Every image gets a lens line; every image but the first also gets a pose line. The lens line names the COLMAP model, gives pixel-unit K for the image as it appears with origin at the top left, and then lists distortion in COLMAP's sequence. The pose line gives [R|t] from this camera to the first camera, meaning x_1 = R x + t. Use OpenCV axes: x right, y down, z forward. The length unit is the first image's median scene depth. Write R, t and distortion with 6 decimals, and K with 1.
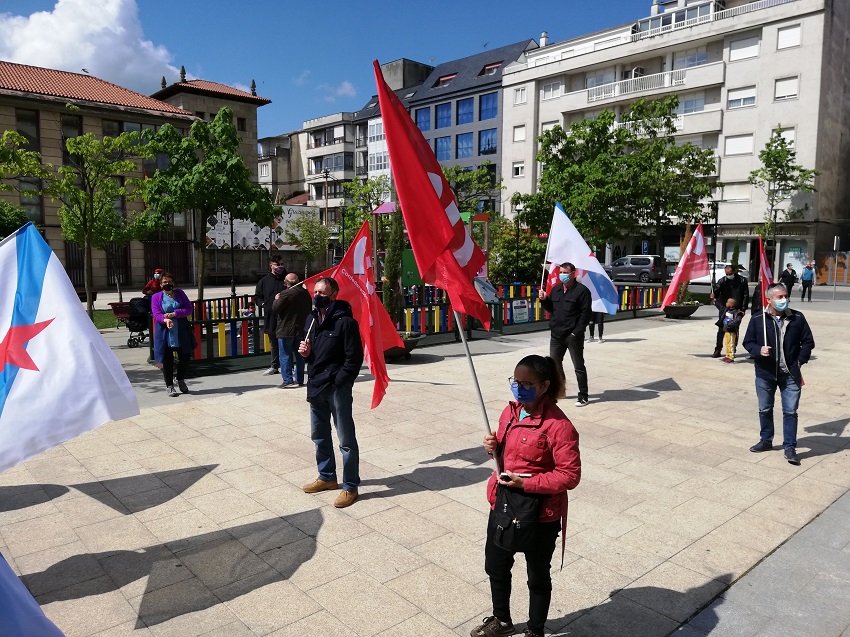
lens RADIAL K [[640.1, 0, 434.3], [0, 640.1, 325.5], [0, 0, 1]] dist [0.057002, -0.077920]
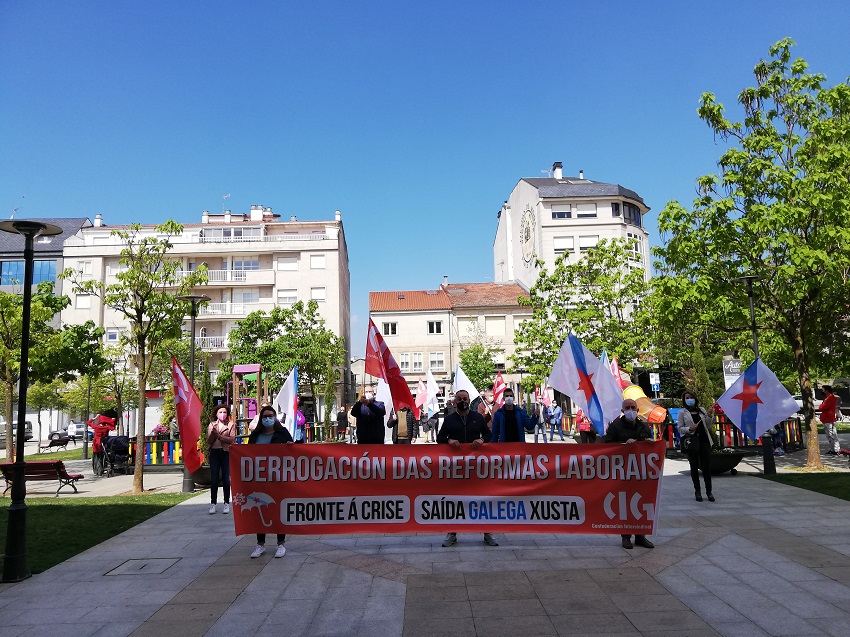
lens RADIAL K [[625.3, 0, 426.6], [0, 625.3, 323.9], [0, 0, 1]] dist [0.077696, -0.091697]
pose [[0.667205, 0.069646, 0.741611, -0.303834], [0.122074, 0.971934, -0.201102, 0.015440], [-0.734803, 0.224708, 0.639978, -0.075523]]
